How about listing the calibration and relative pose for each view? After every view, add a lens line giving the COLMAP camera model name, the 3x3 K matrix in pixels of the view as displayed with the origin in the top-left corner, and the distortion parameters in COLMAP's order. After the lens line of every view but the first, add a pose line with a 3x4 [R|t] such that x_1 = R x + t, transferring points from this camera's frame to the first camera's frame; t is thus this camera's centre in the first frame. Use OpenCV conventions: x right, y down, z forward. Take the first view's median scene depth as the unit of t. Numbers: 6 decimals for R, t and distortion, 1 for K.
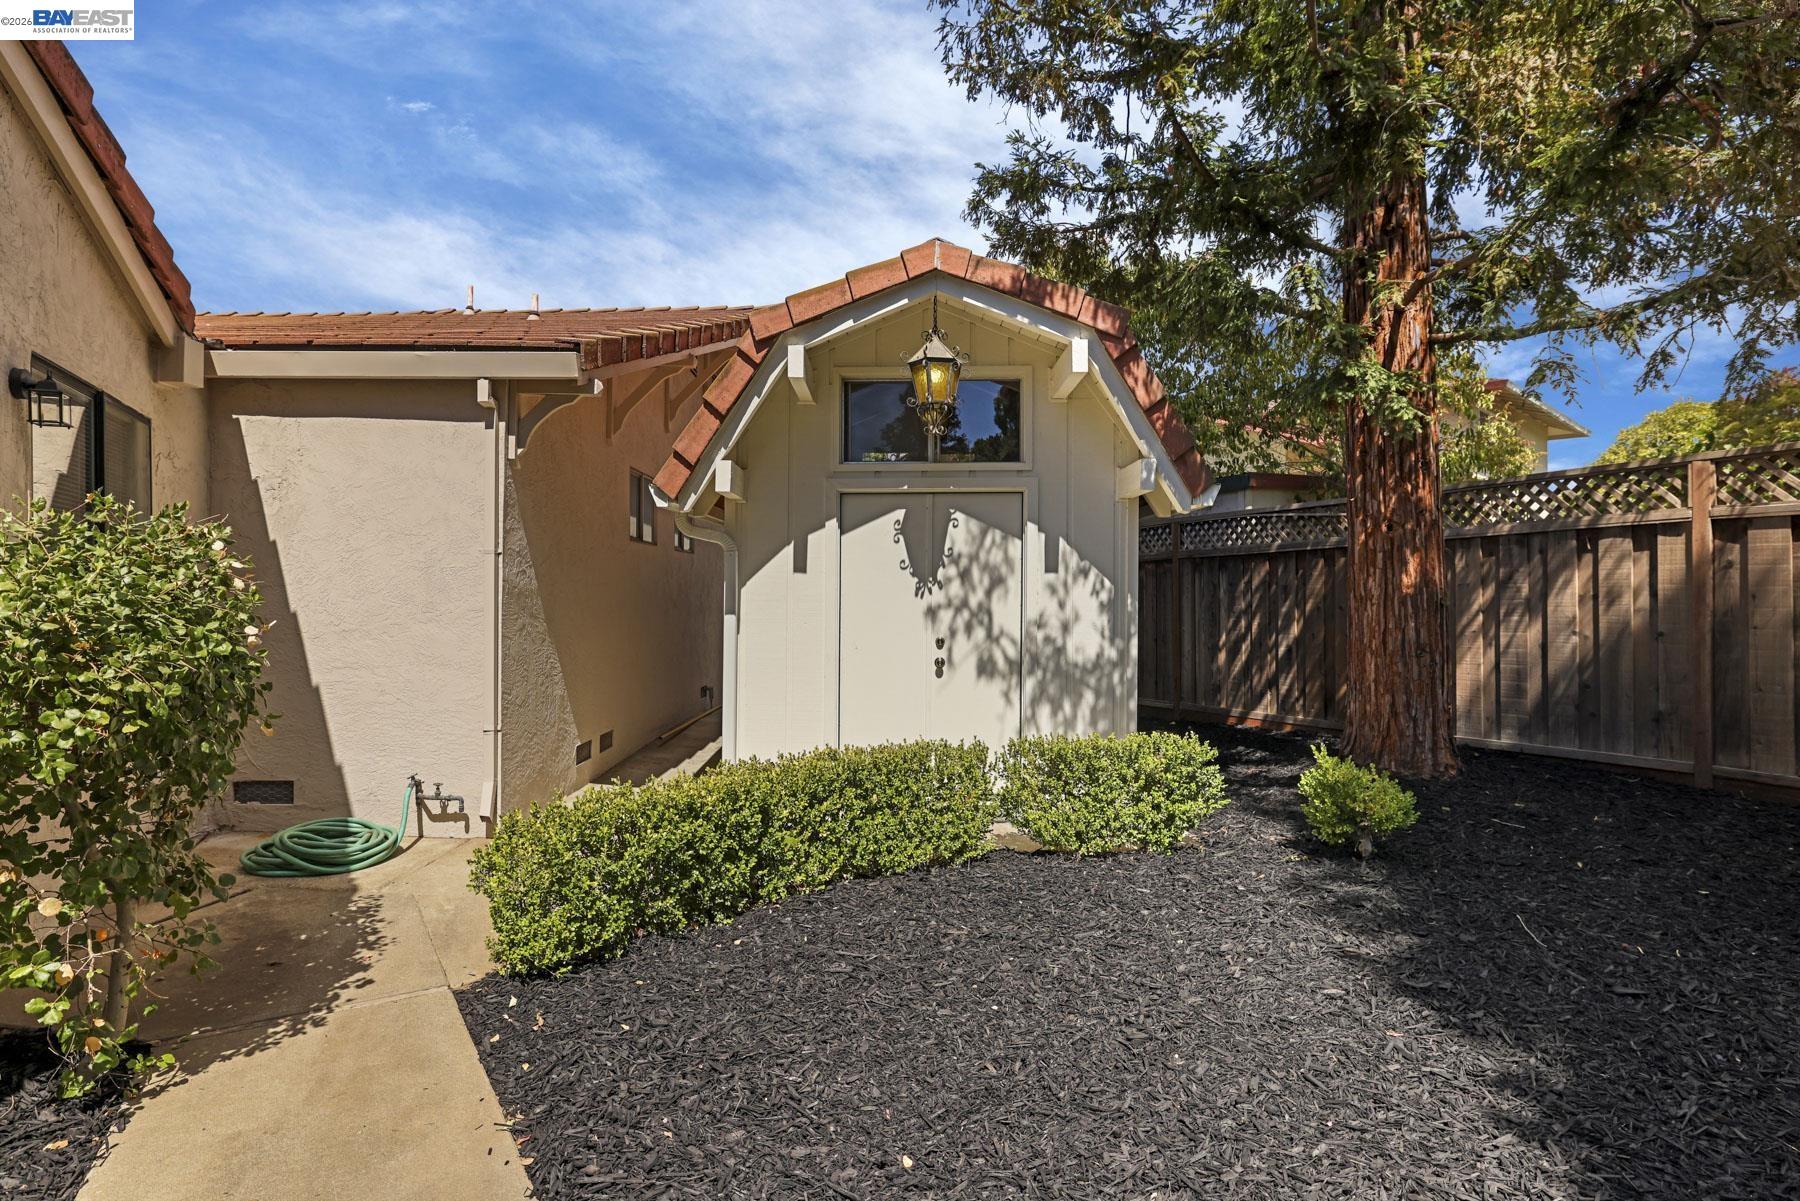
lens RADIAL K [[946.2, 0, 893.9], [0, 946.2, 581.8], [0, 0, 1]] dist [-0.017530, 0.007217]
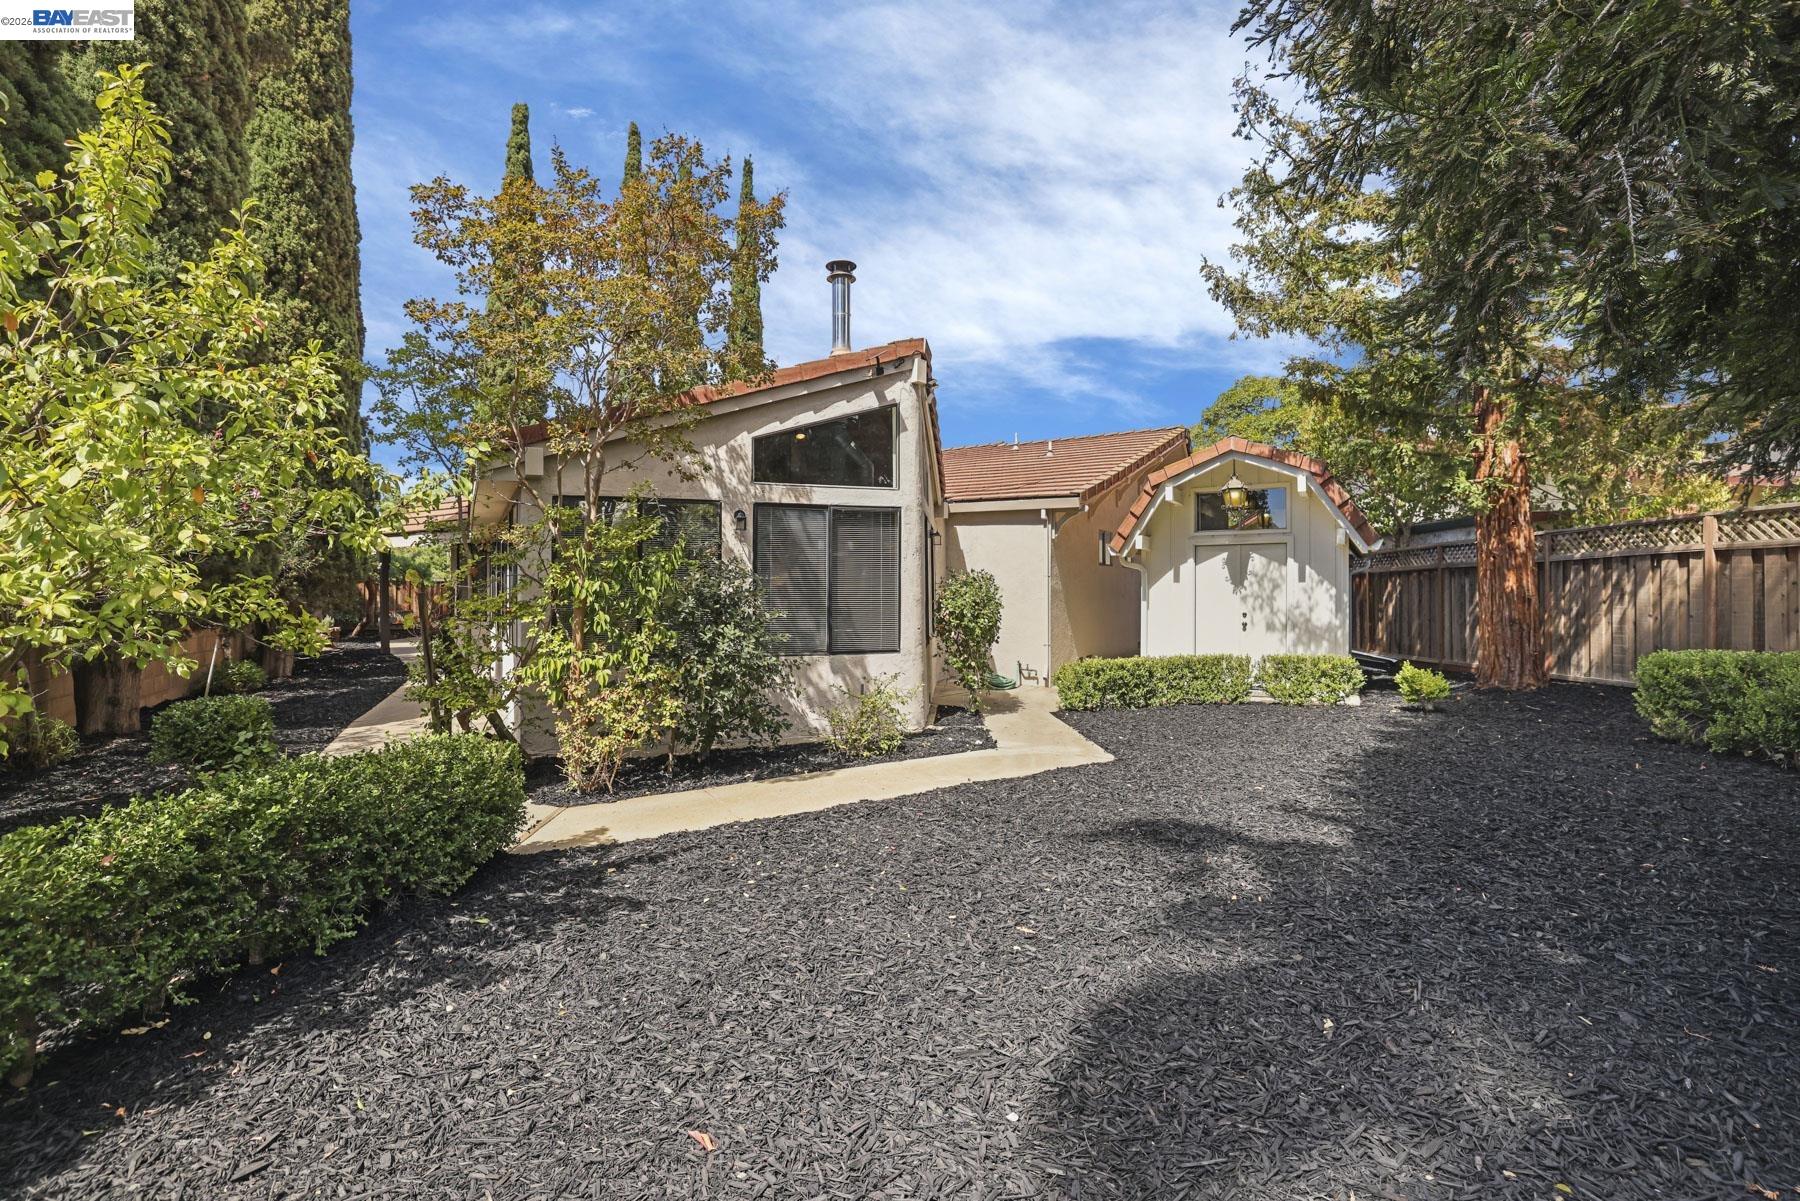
lens RADIAL K [[785.9, 0, 887.8], [0, 785.9, 576.4], [0, 0, 1]] dist [-0.033535, 0.005622]
pose [[0.861333, -0.006871, -0.507995, 0.274053], [0.007371, 0.999972, -0.001027, -0.028245], [0.507988, -0.002860, 0.861360, -1.010570]]
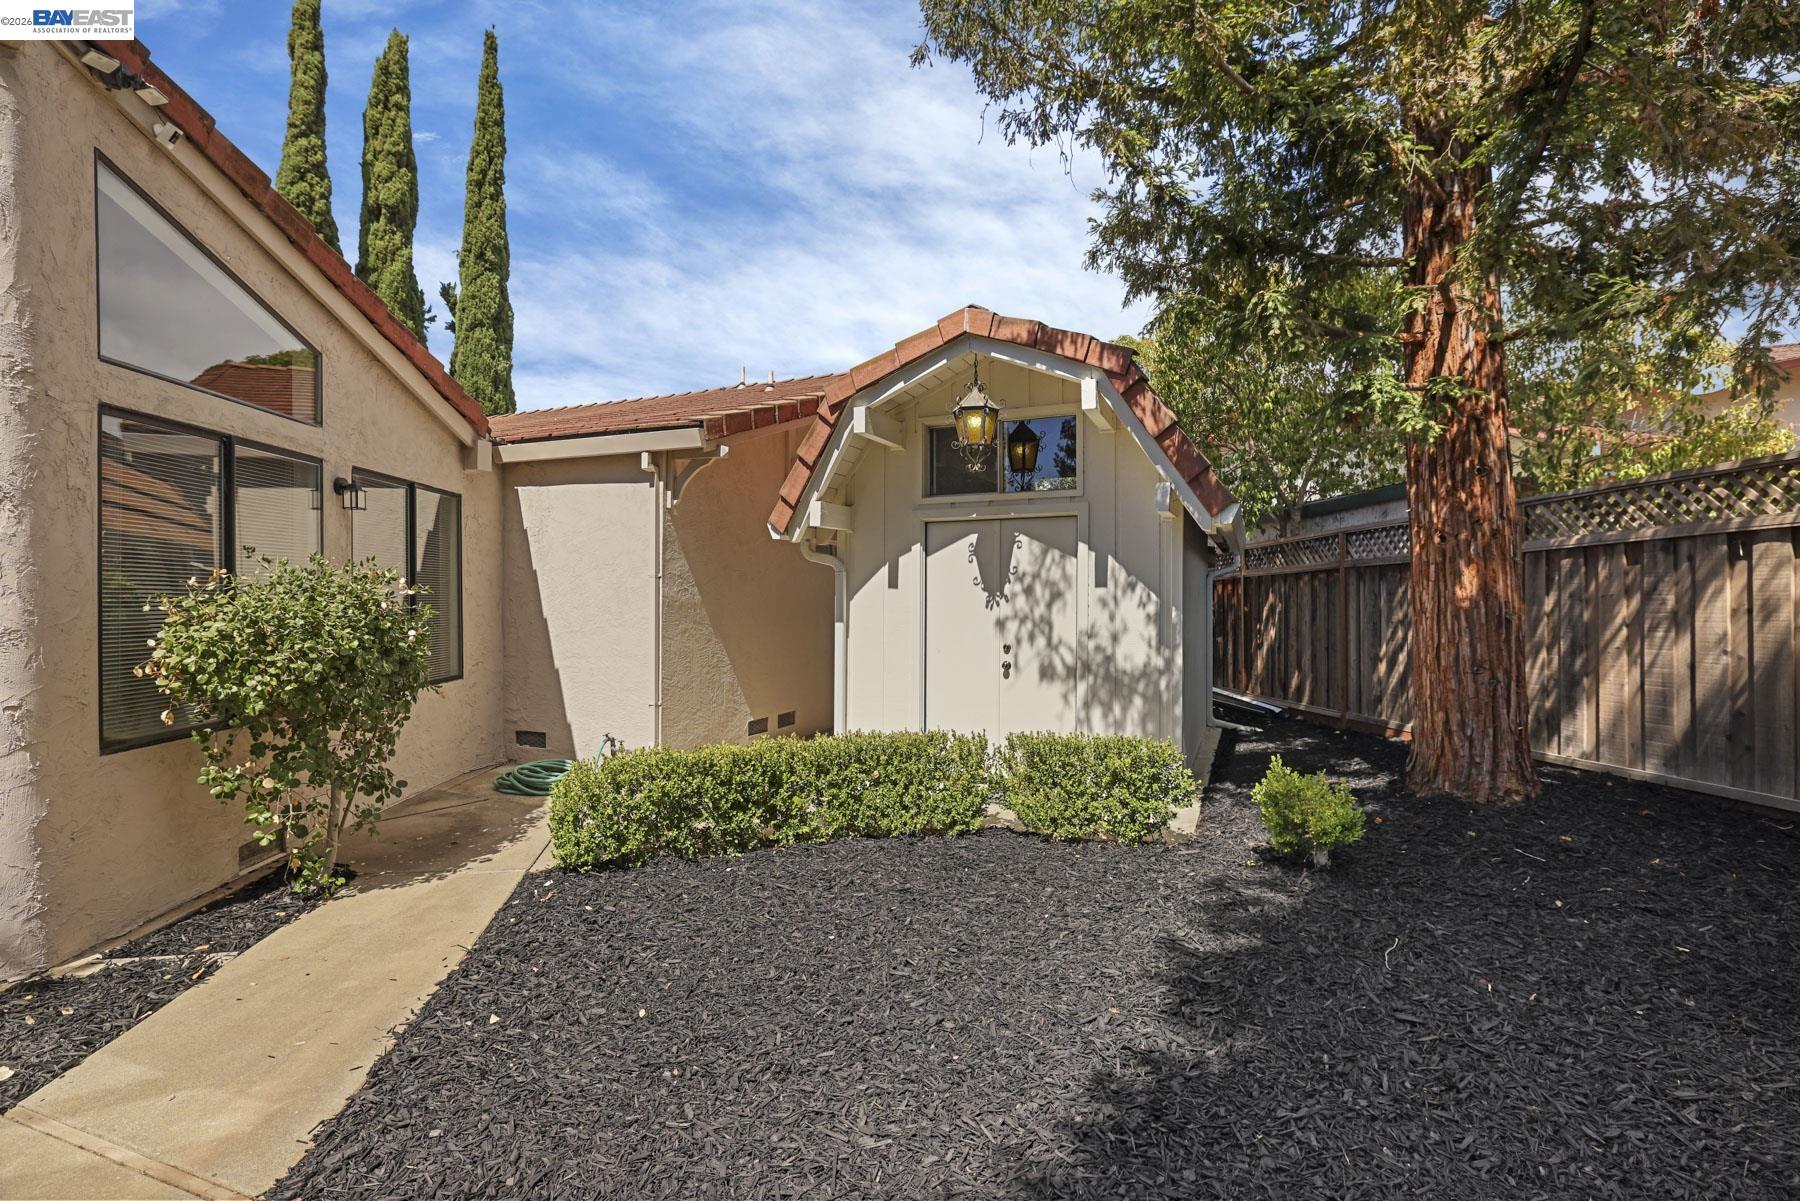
lens RADIAL K [[858.3, 0, 886.4], [0, 858.3, 582.4], [0, 0, 1]] dist [-0.028521, 0.005162]
pose [[0.919715, -0.008467, -0.392495, 0.358319], [0.006633, 0.999960, -0.006030, -0.011822], [0.392530, 0.002942, 0.919734, -0.021327]]
